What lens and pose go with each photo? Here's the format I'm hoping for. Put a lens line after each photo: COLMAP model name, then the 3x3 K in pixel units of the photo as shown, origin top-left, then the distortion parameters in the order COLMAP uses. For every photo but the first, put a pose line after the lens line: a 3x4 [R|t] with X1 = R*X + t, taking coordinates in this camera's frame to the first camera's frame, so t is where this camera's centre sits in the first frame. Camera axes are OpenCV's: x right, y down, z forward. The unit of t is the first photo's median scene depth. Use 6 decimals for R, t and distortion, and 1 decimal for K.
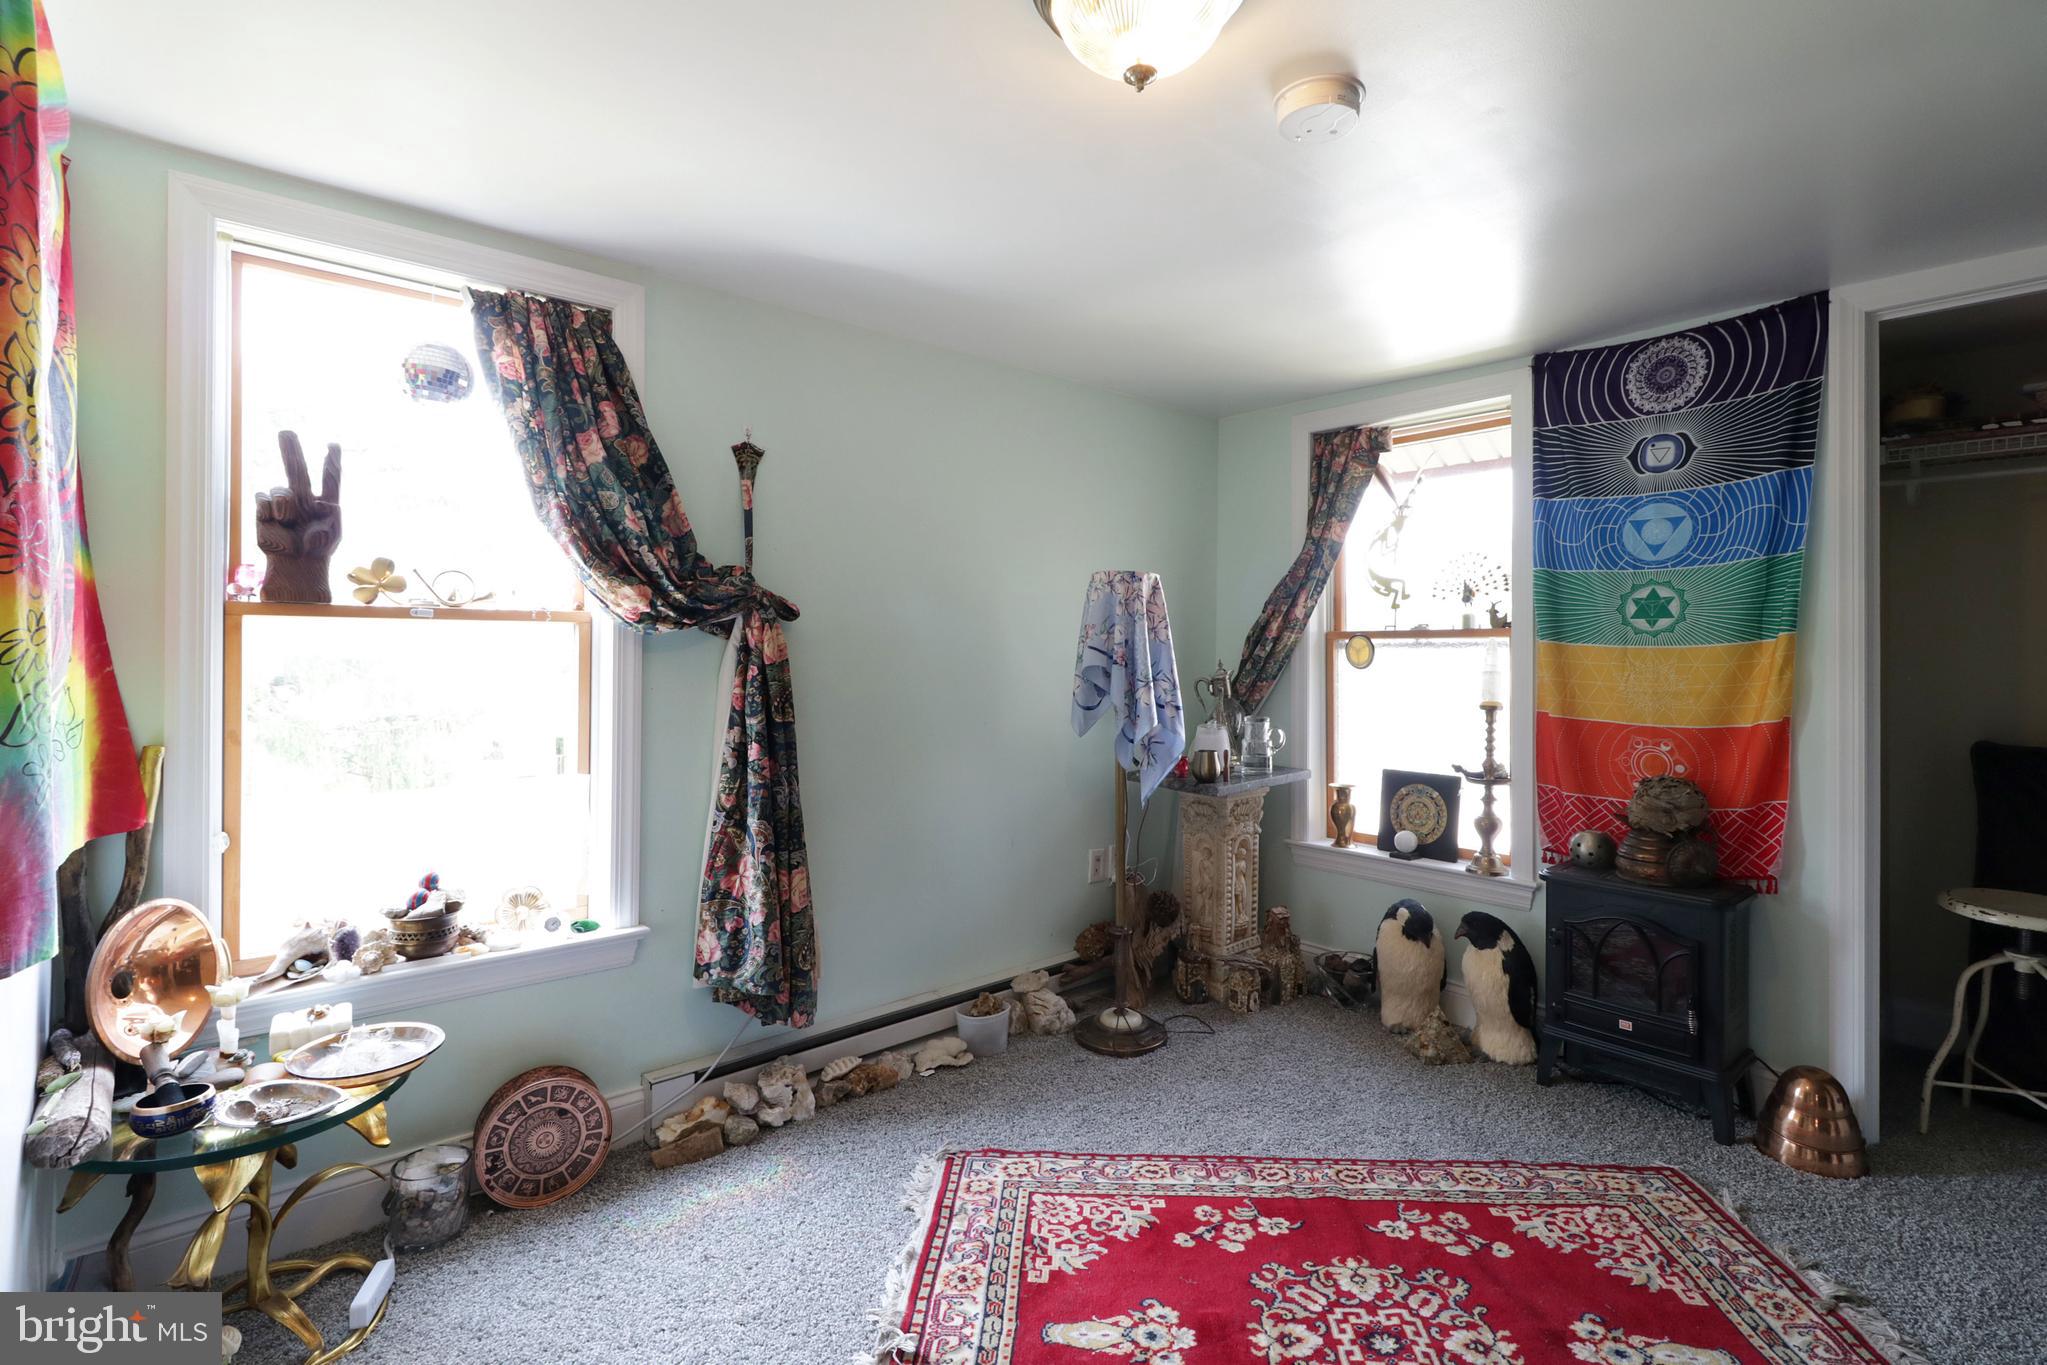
lens RADIAL K [[984.5, 0, 1028.3], [0, 984.5, 664.2], [0, 0, 1]] dist [0.005345, 0.002518]
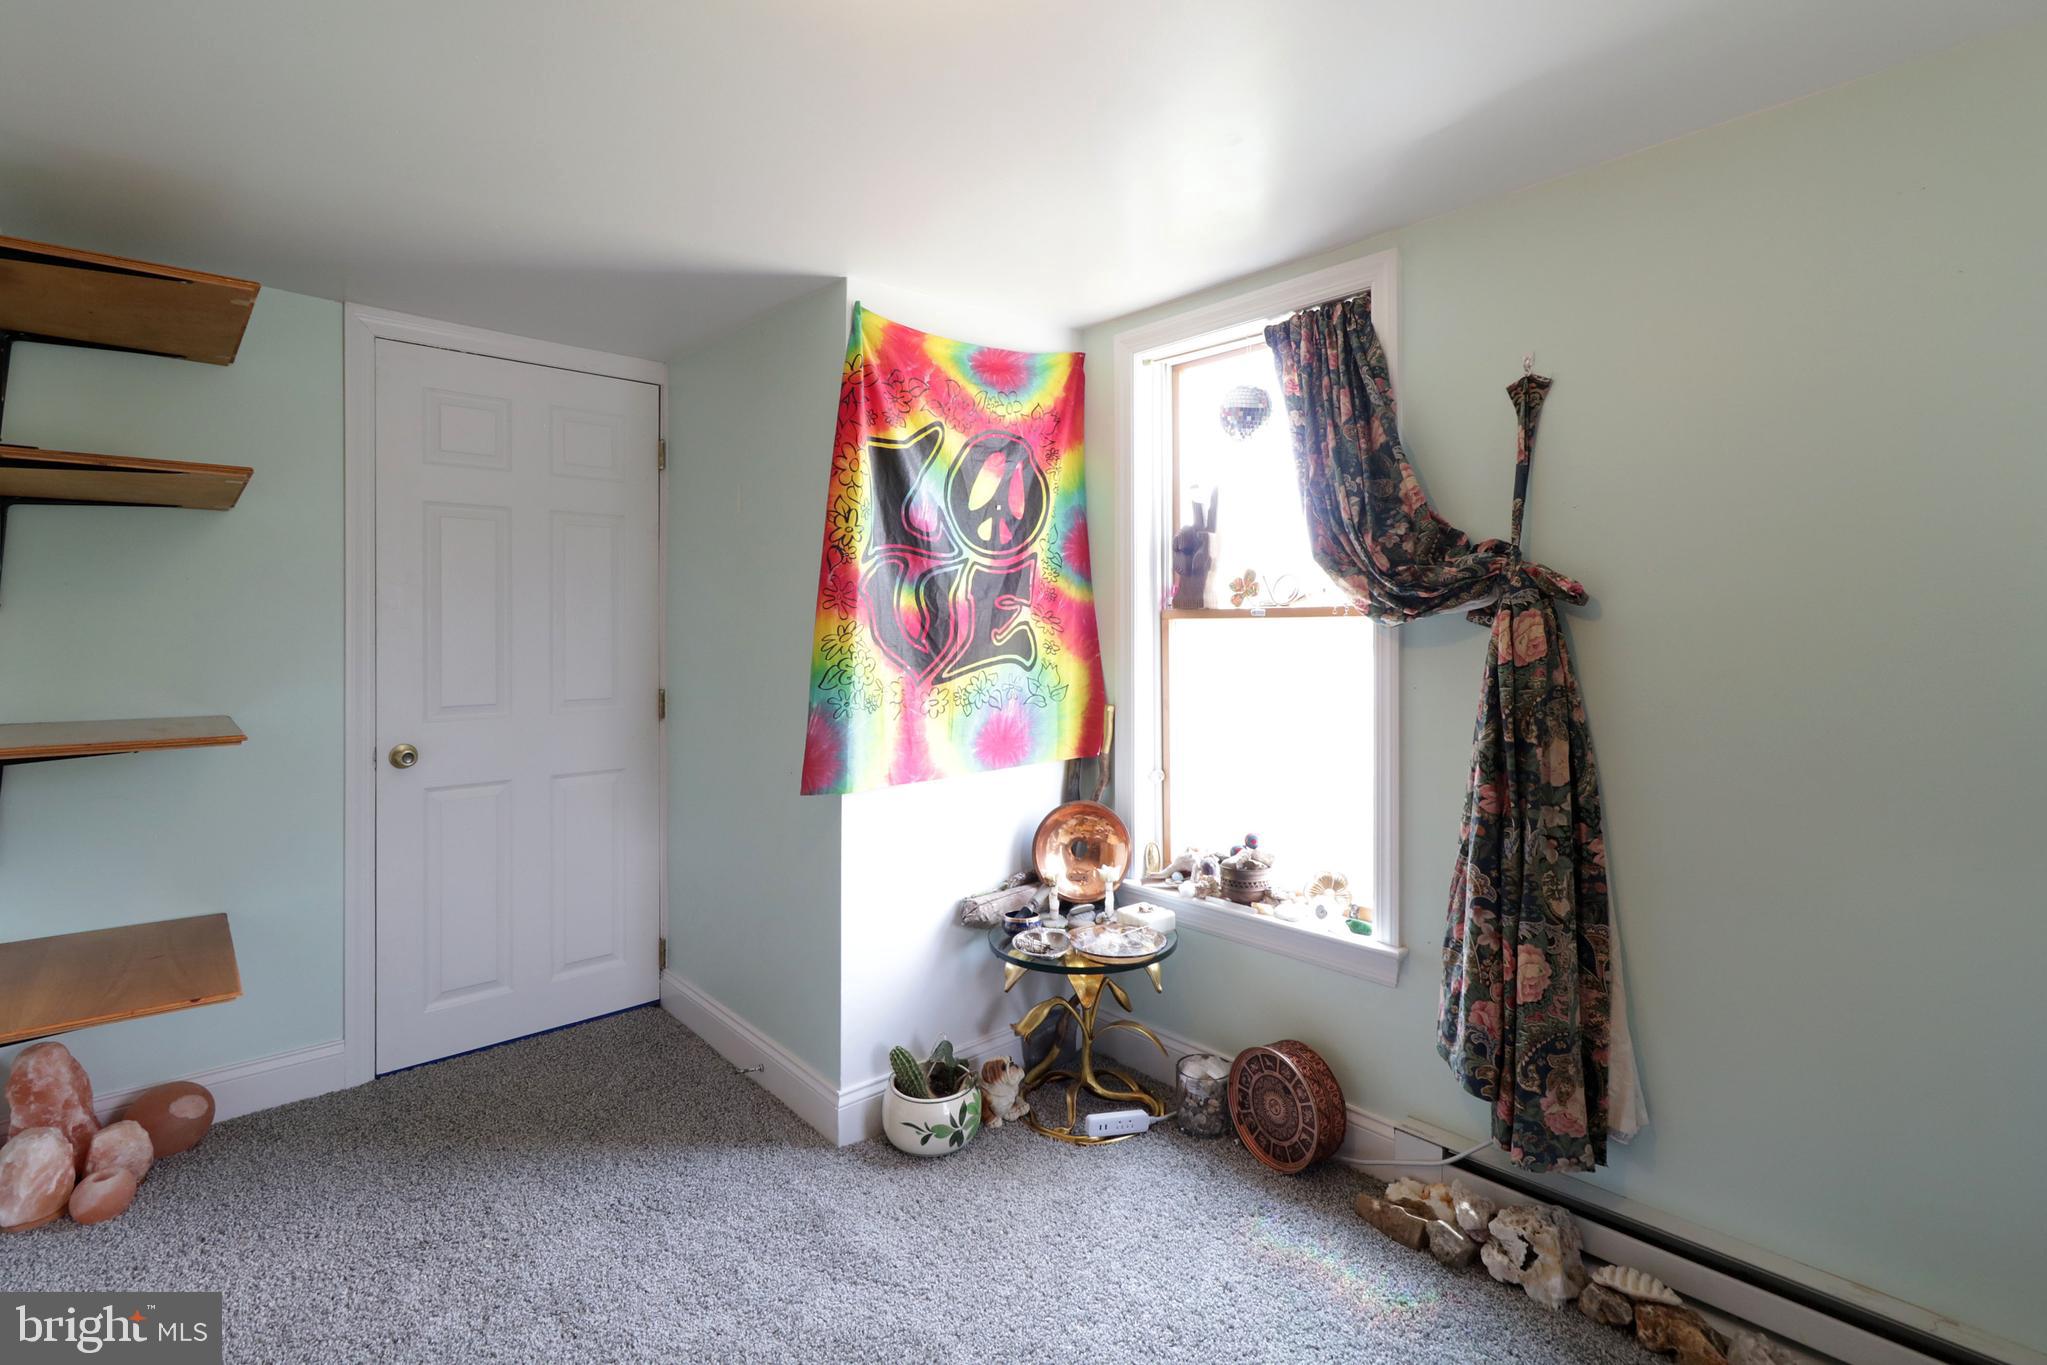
lens RADIAL K [[984.5, 0, 1084.8], [0, 984.5, 636.0], [0, 0, 1]] dist [0.005345, 0.002518]
pose [[0.037370, -0.001450, -0.999300, 0.537371], [-0.011425, 0.999933, -0.001879, -0.018700], [0.999236, 0.011487, 0.037351, 0.716802]]
